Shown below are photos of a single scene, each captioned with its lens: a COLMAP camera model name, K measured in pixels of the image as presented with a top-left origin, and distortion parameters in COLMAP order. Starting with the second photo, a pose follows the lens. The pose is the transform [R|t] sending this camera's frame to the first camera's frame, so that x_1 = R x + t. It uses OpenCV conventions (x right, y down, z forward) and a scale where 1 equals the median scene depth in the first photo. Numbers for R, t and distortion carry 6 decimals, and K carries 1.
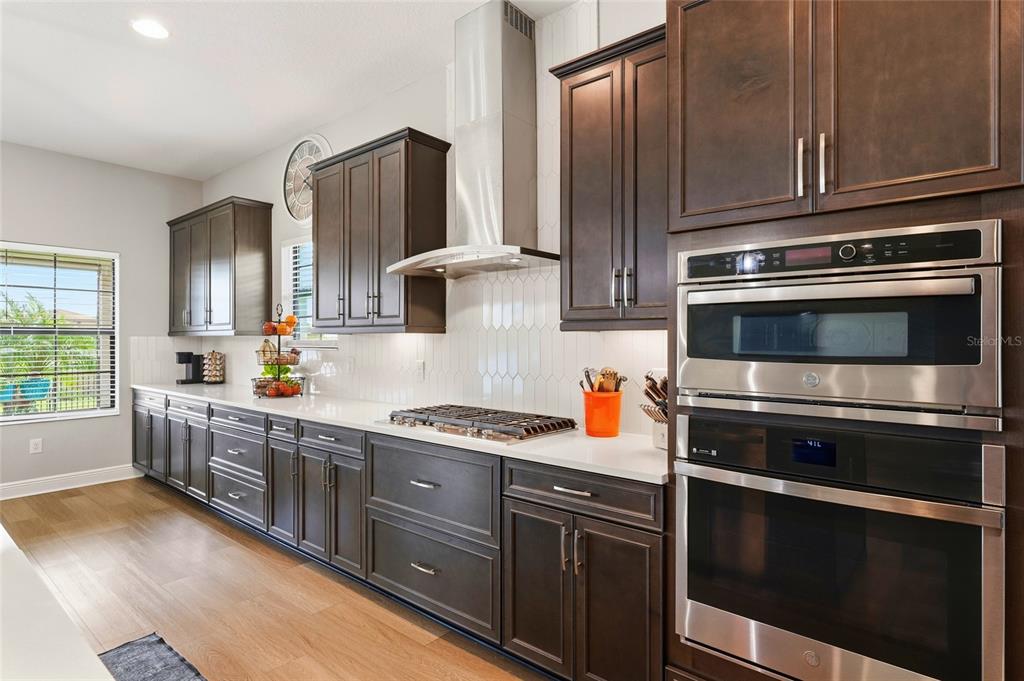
lens RADIAL K [[535.3, 0, 512.0], [0, 535.3, 340.5], [0, 0, 1]] dist [-0.001811, -0.000038]
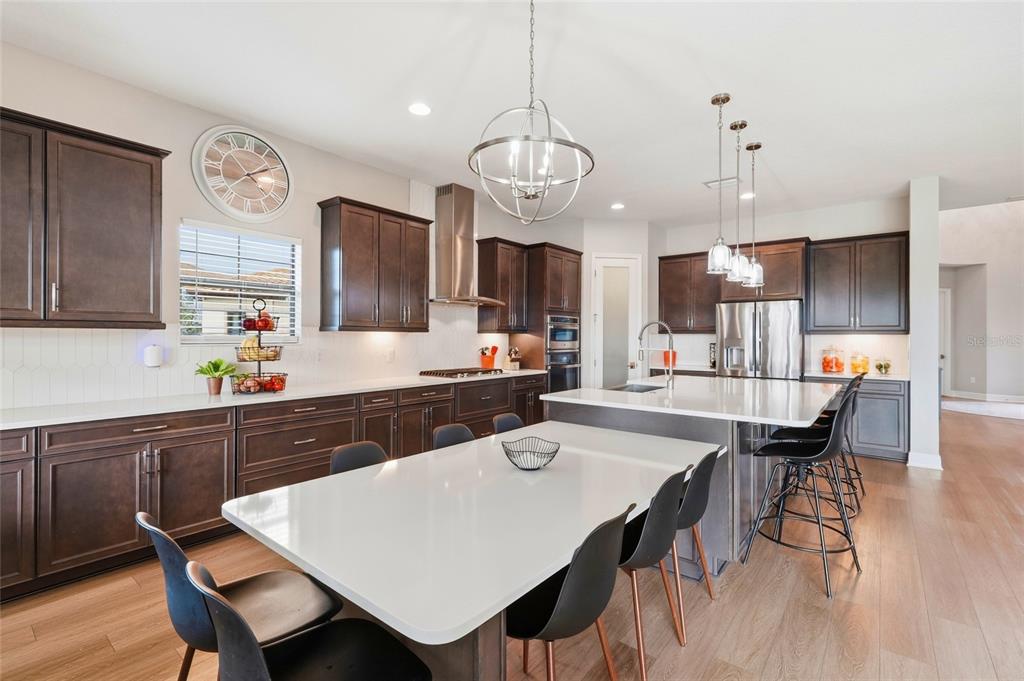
lens RADIAL K [[459.6, 0, 512.0], [0, 459.6, 340.5], [0, 0, 1]] dist [-0.000566, 0.000482]
pose [[-0.015325, -0.001136, 0.999882, -2.167246], [0.001471, 0.999998, 0.001159, 0.015126], [-0.999881, 0.001489, -0.015323, 0.903448]]
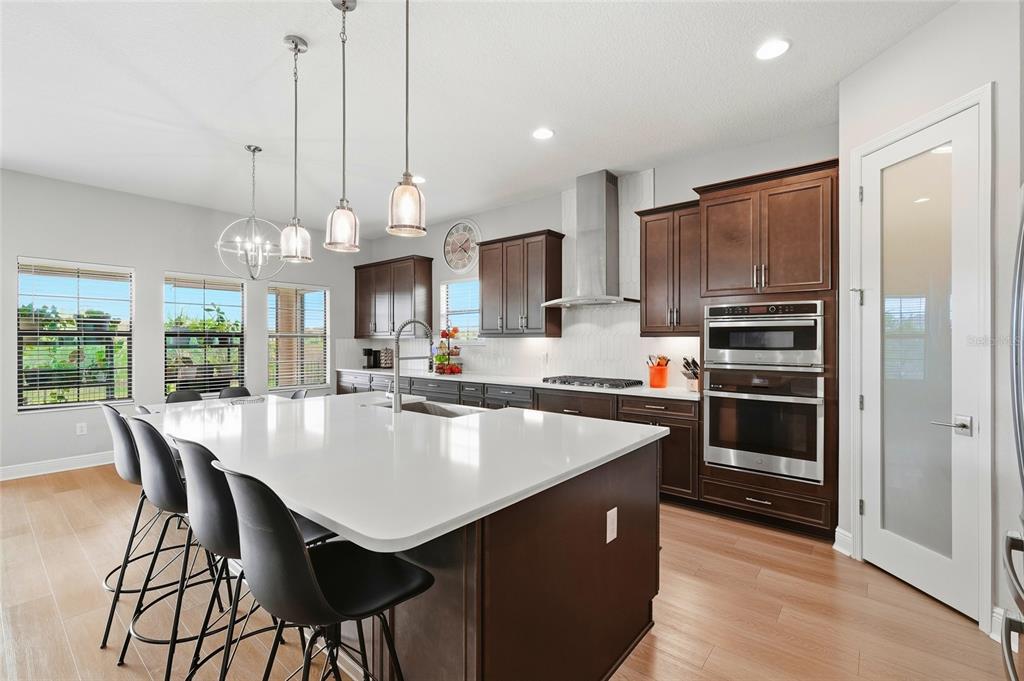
lens RADIAL K [[449.4, 0, 512.0], [0, 449.4, 340.5], [0, 0, 1]] dist [0.000061, 0.000012]
pose [[0.999993, 0.003735, -0.000112, -0.391876], [-0.003735, 0.999981, -0.004838, 0.005741], [0.000094, 0.004838, 0.999988, -0.724266]]
